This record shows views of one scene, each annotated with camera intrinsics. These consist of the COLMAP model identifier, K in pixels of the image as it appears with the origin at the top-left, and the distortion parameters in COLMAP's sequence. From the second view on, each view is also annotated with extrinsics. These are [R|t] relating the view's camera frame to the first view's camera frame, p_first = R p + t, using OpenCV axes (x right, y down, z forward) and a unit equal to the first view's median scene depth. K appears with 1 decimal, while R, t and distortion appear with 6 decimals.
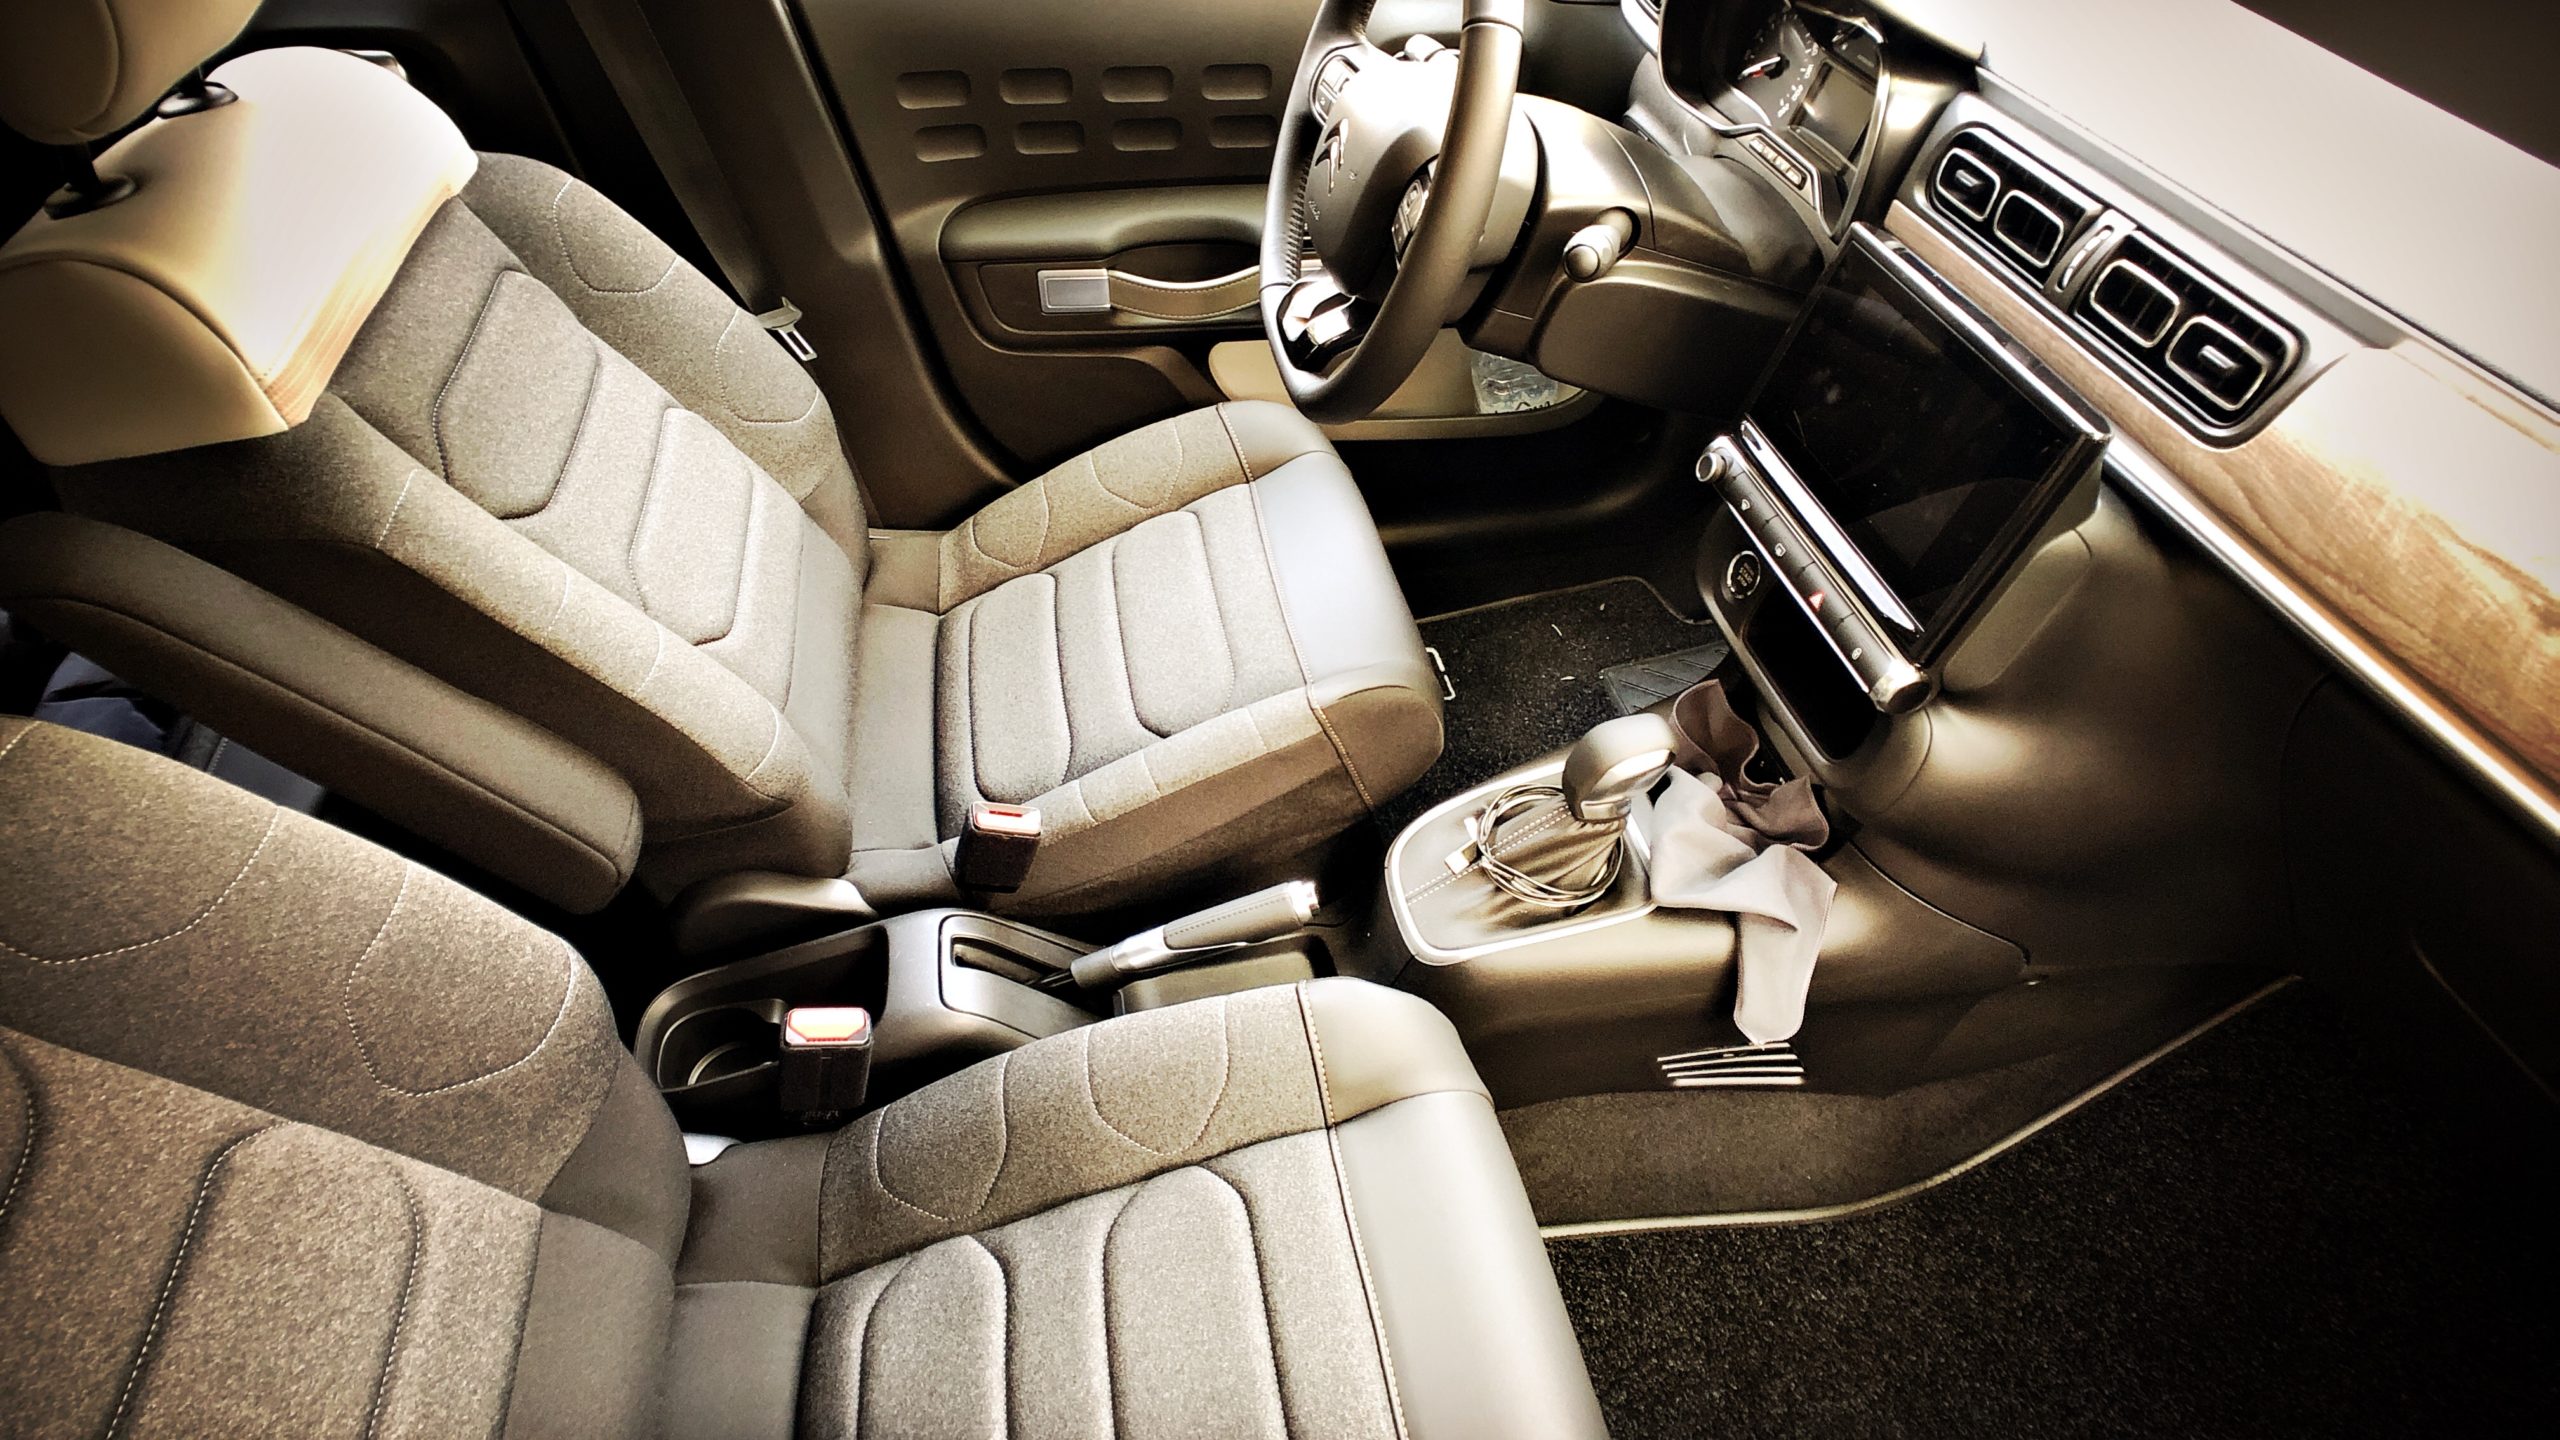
lens RADIAL K [[1359.3, 0, 1279.6], [0, 1359.3, 704.7], [0, 0, 1]] dist [-0.002750, -0.001825]
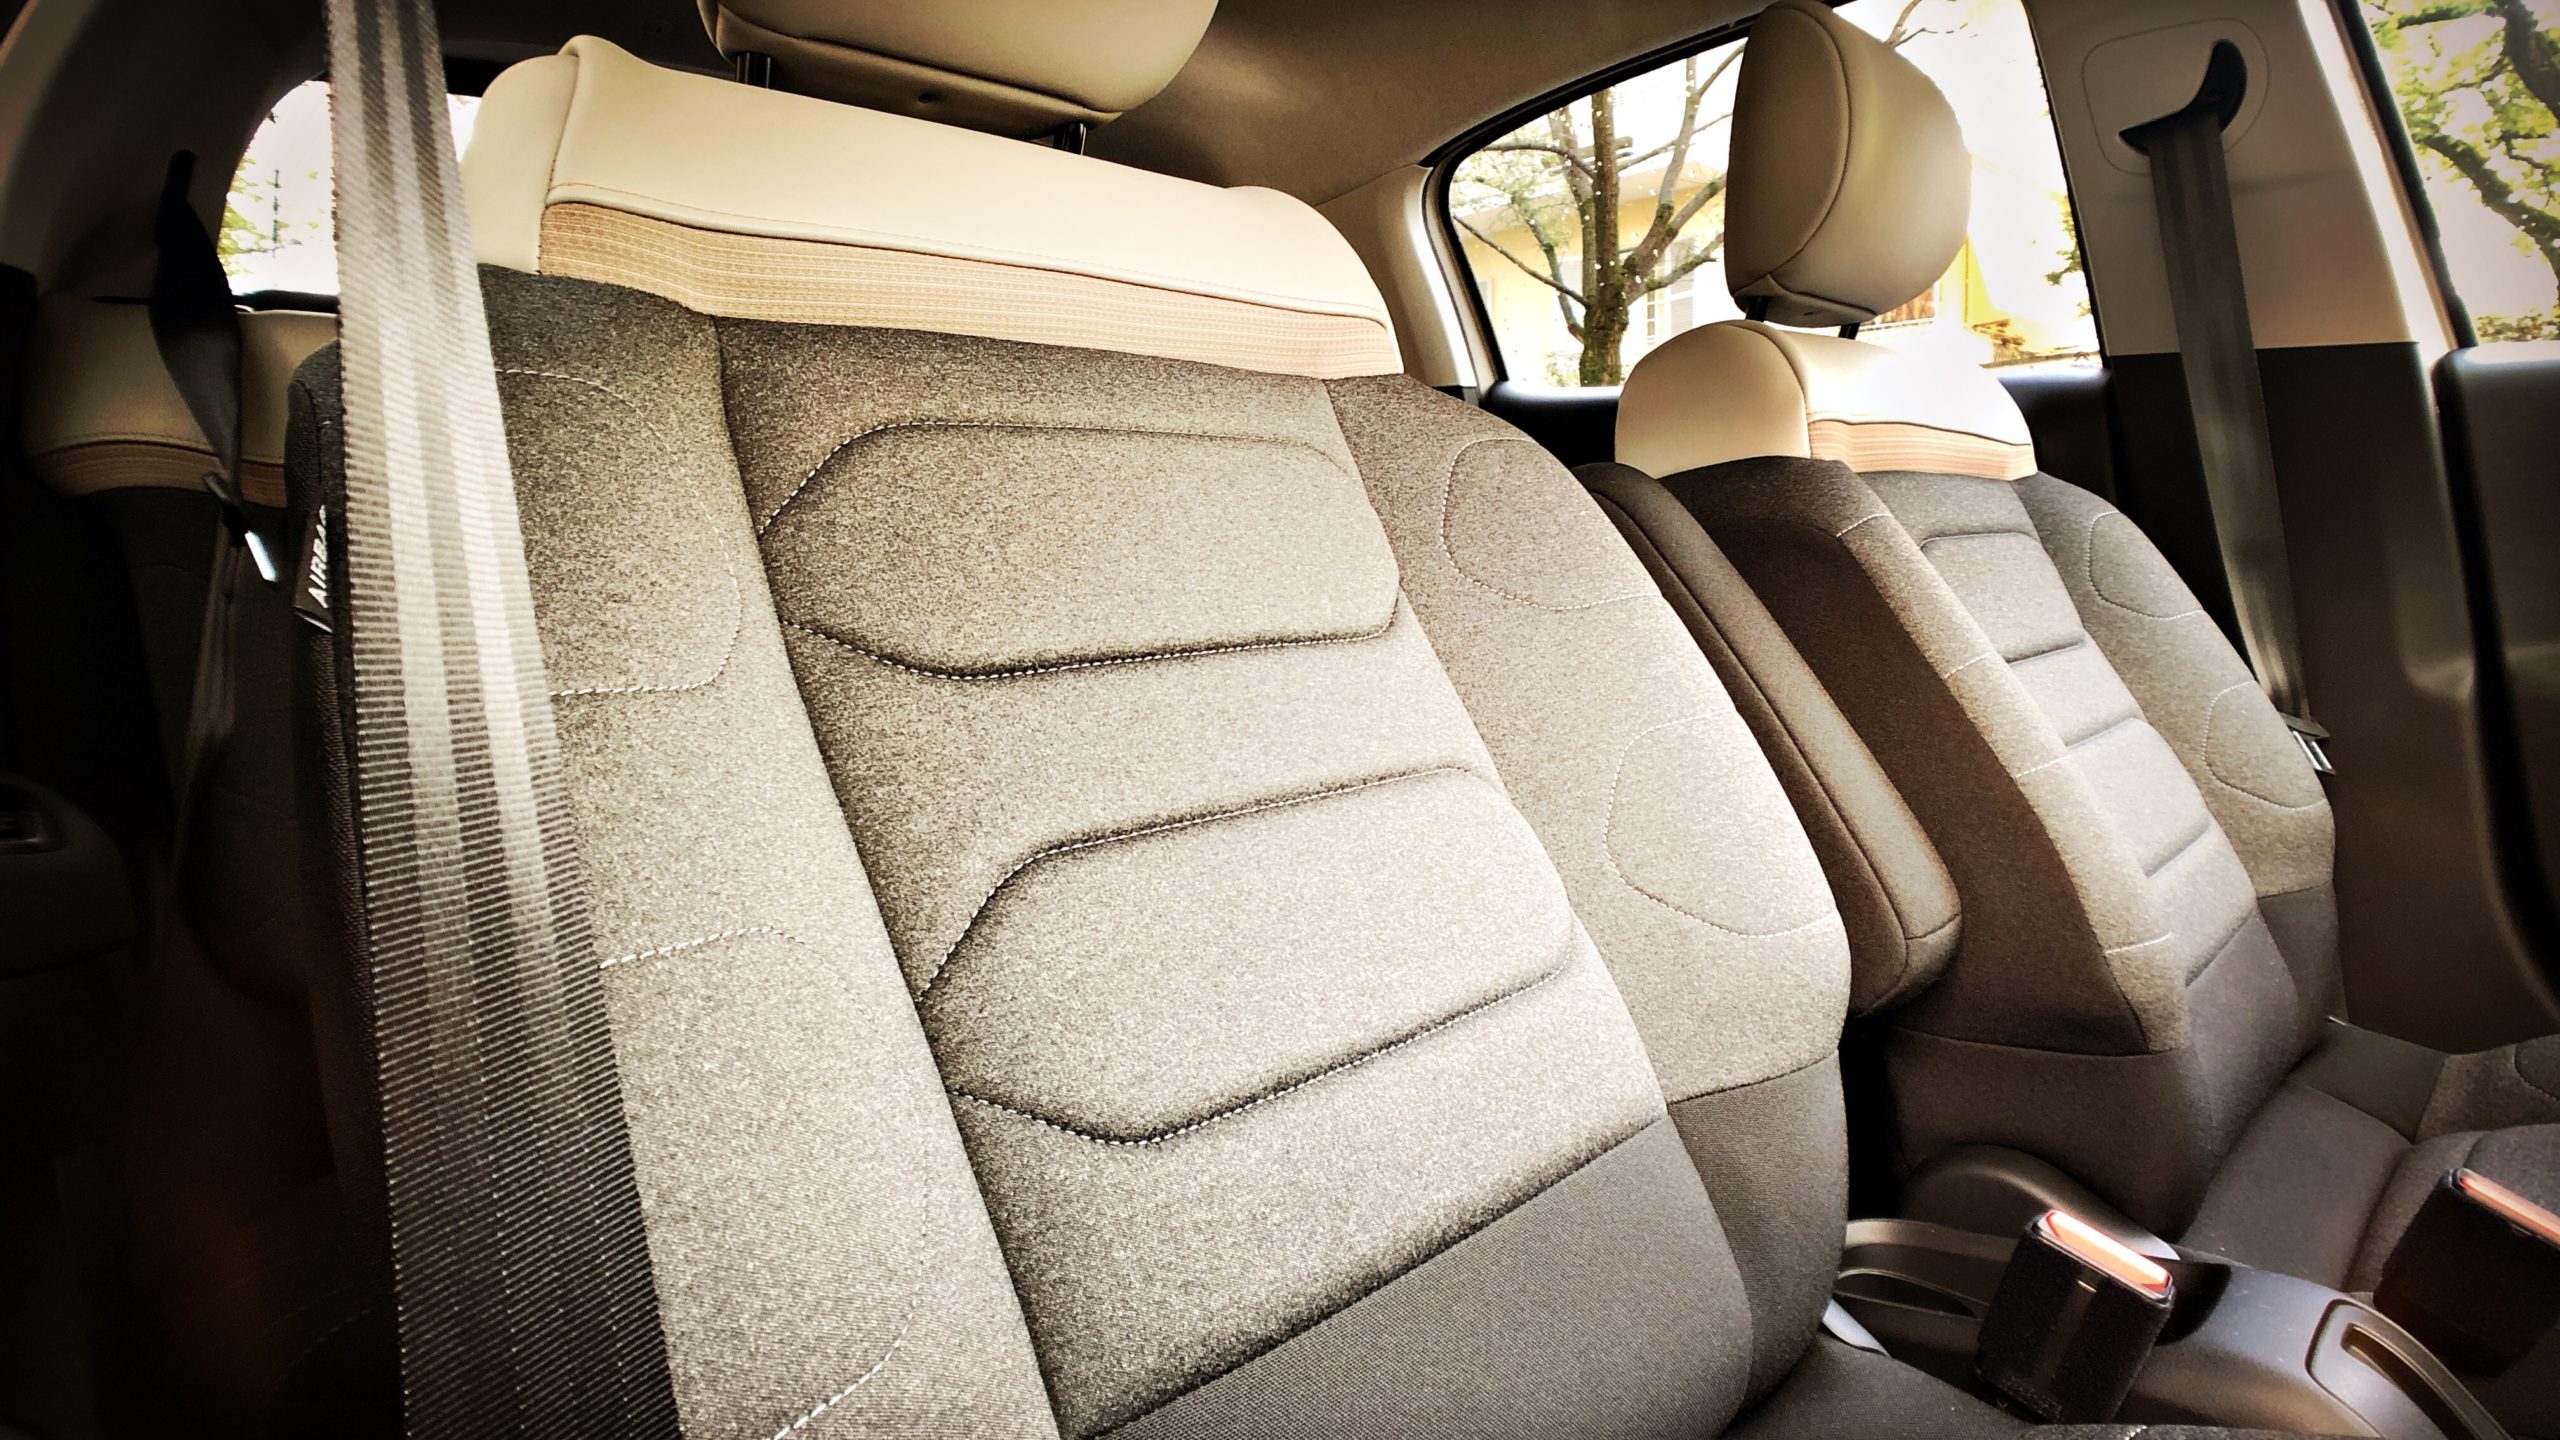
lens RADIAL K [[1374.7, 0, 1287.9], [0, 1374.7, 708.8], [0, 0, 1]] dist [-0.018233, -0.000389]
pose [[0.563673, 0.099948, -0.819929, -0.040119], [-0.553720, 0.782302, -0.285302, 0.371113], [0.612917, 0.614828, 0.496306, 0.243773]]
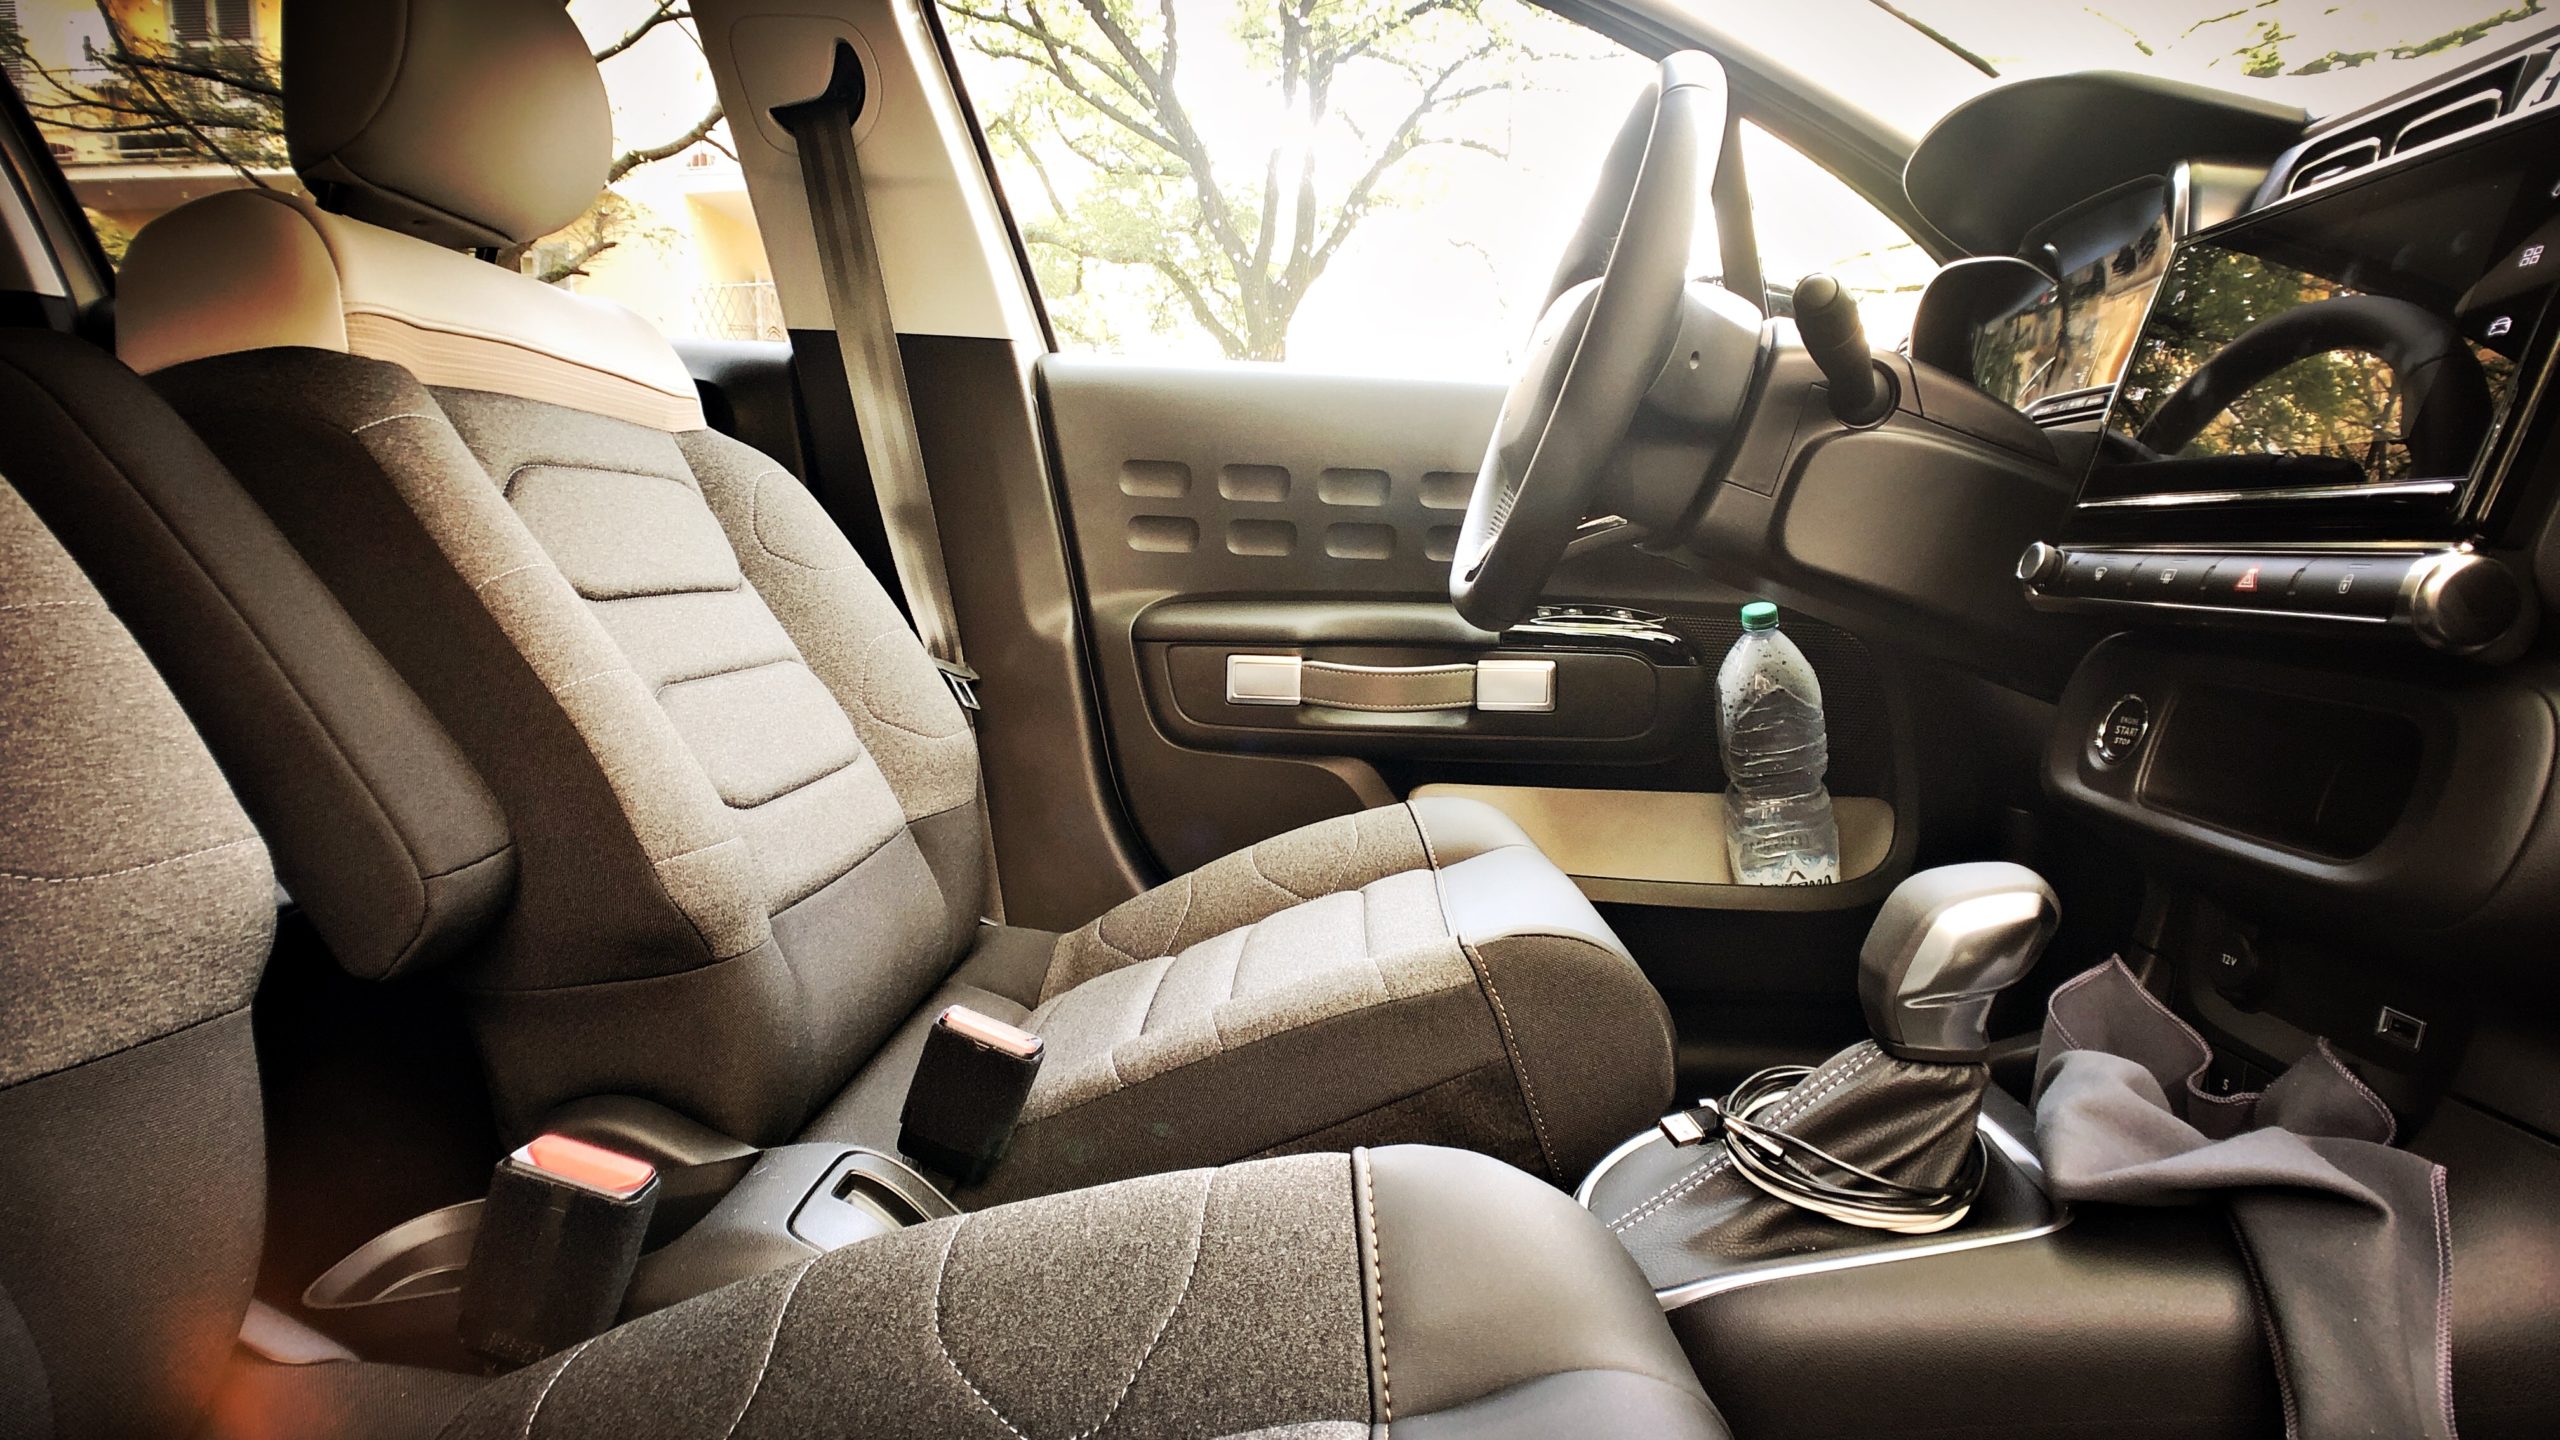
lens RADIAL K [[1359.3, 0, 1279.6], [0, 1359.3, 704.7], [0, 0, 1]] dist [-0.002750, -0.001825]
pose [[0.975237, 0.038662, -0.217759, 0.078962], [-0.162388, 0.793610, -0.586356, 0.322987], [0.150146, 0.607197, 0.780236, 0.387918]]
